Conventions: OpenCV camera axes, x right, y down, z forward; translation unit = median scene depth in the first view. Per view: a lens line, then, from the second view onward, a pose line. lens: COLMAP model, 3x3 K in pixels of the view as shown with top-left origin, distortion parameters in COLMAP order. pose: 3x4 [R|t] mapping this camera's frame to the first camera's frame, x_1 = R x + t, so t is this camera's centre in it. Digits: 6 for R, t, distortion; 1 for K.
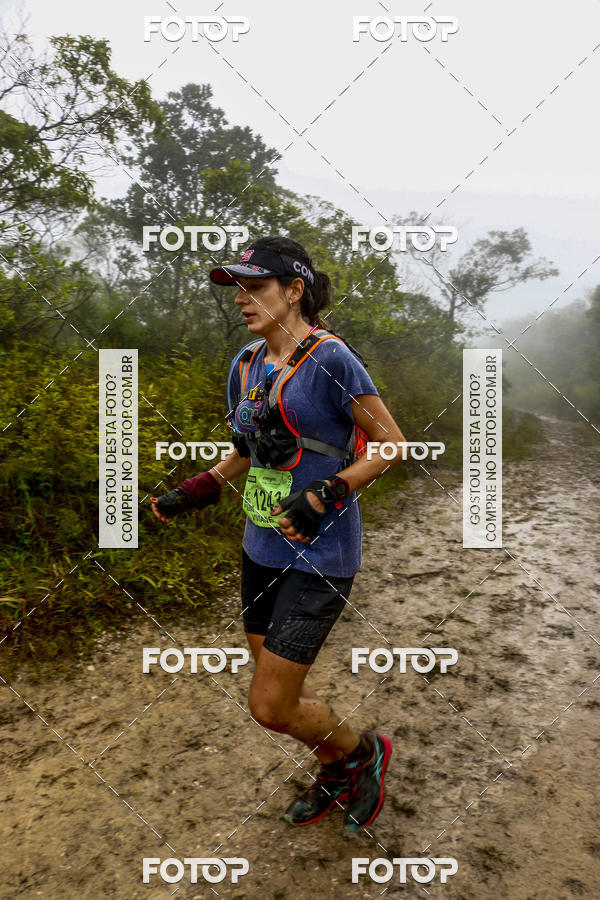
lens RADIAL K [[730.1, 0, 308.5], [0, 730.1, 455.9], [0, 0, 1]] dist [-0.185734, 0.147749]
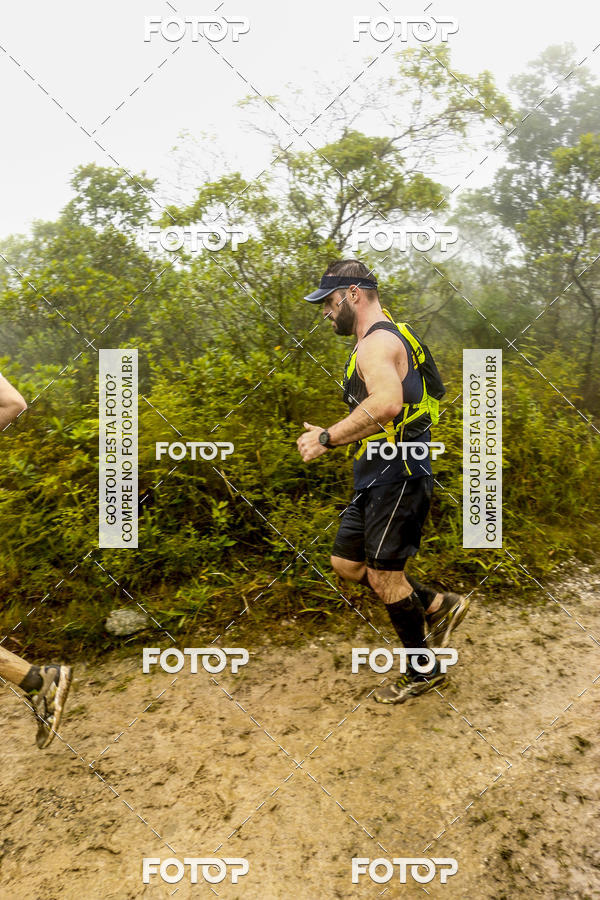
lens RADIAL K [[815.7, 0, 307.4], [0, 815.7, 451.9], [0, 0, 1]] dist [-0.138227, 0.154131]
pose [[0.866546, -0.034242, -0.497922, 0.167066], [0.029660, 0.999414, -0.017113, 0.019003], [0.498216, 0.000061, 0.867053, -0.188459]]
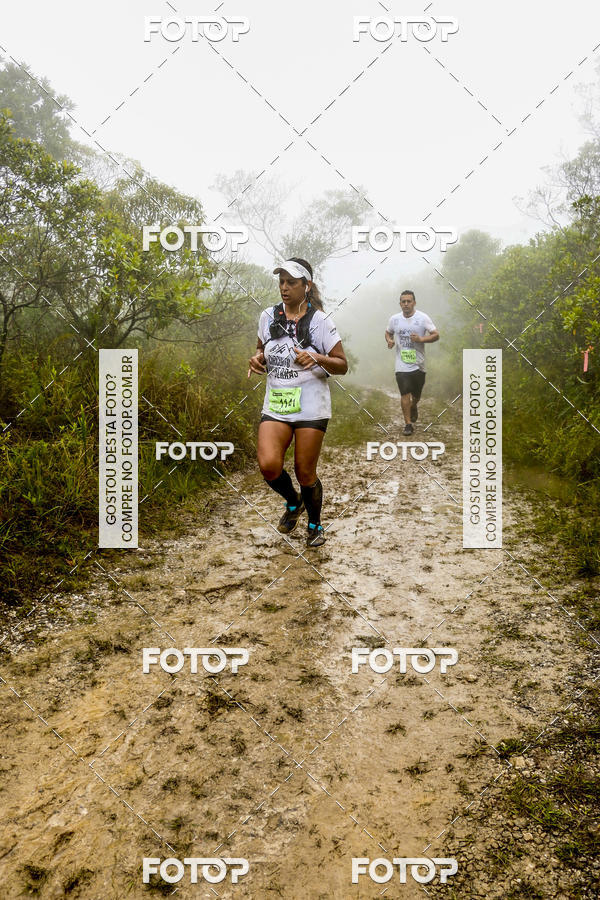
lens RADIAL K [[815.7, 0, 306.1], [0, 815.7, 451.0], [0, 0, 1]] dist [-0.138227, 0.154131]
pose [[0.980100, -0.058850, 0.189580, 0.100629], [0.057668, 0.998267, 0.011751, -0.007176], [-0.189943, -0.000584, 0.981795, 0.029426]]
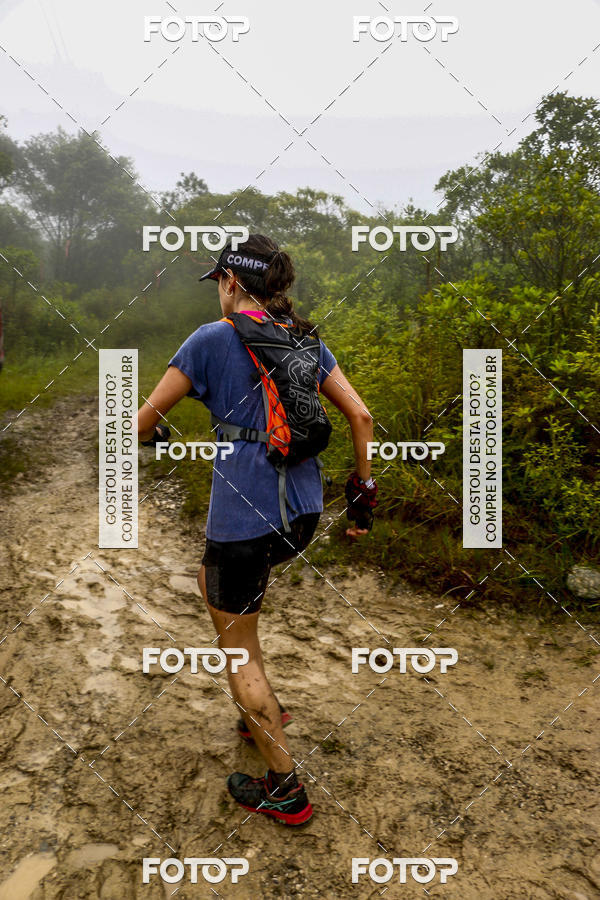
lens RADIAL K [[729.0, 0, 300.6], [0, 729.0, 453.4], [0, 0, 1]] dist [-0.186524, 0.150272]
pose [[0.524728, 0.153783, -0.837264, -0.099848], [-0.122753, 0.986937, 0.104343, 0.021981], [0.842373, 0.048025, 0.536751, -0.123689]]
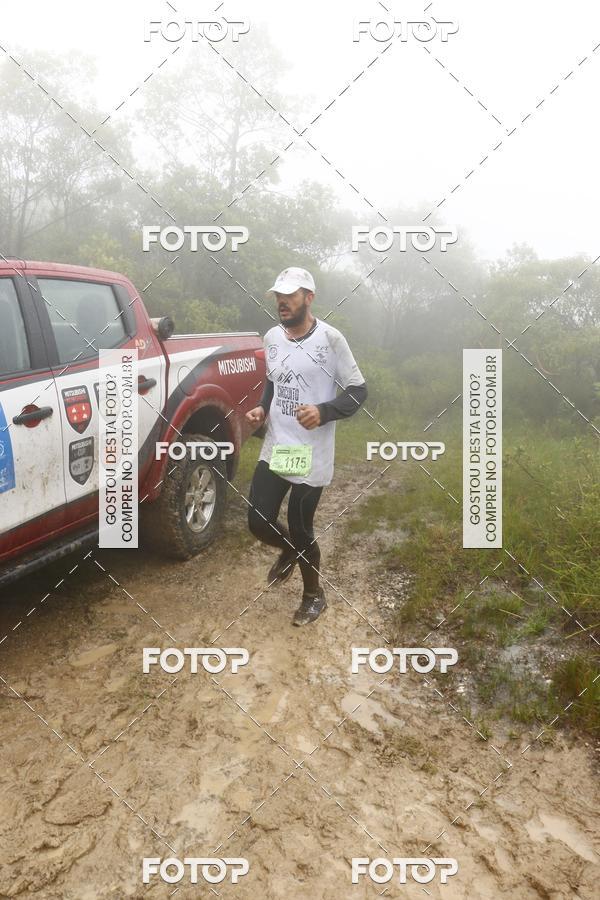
lens RADIAL K [[730.1, 0, 307.0], [0, 730.1, 455.7], [0, 0, 1]] dist [-0.185734, 0.147749]
pose [[0.093390, 0.103563, -0.990229, -0.211528], [-0.188221, 0.978478, 0.084583, -0.022226], [0.977676, 0.178483, 0.110873, 0.092950]]
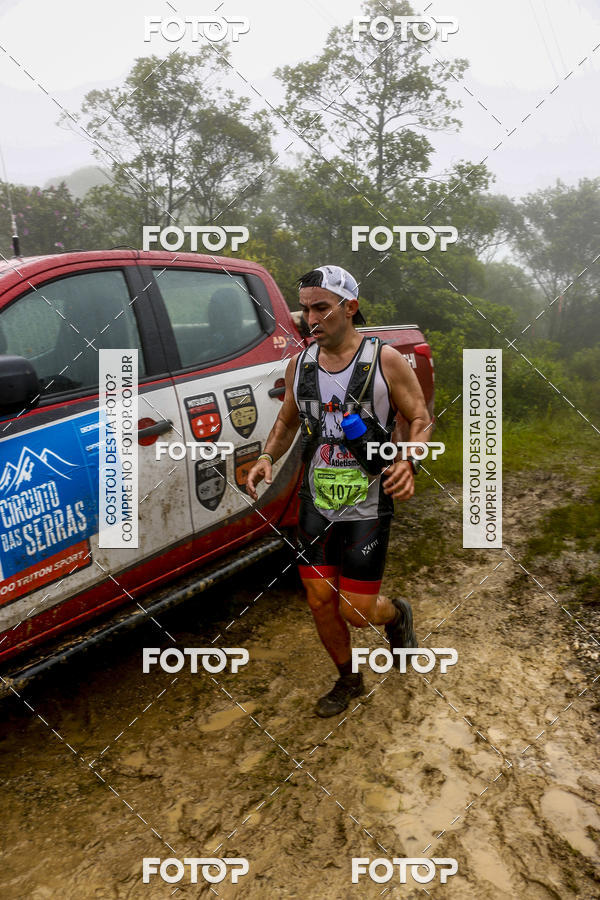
lens RADIAL K [[730.1, 0, 302.2], [0, 730.1, 456.4], [0, 0, 1]] dist [-0.185734, 0.147749]
pose [[-0.127429, 0.101322, -0.986659, -0.420081], [-0.139988, 0.982973, 0.119024, -0.017726], [0.981919, 0.153288, -0.111075, 0.092543]]
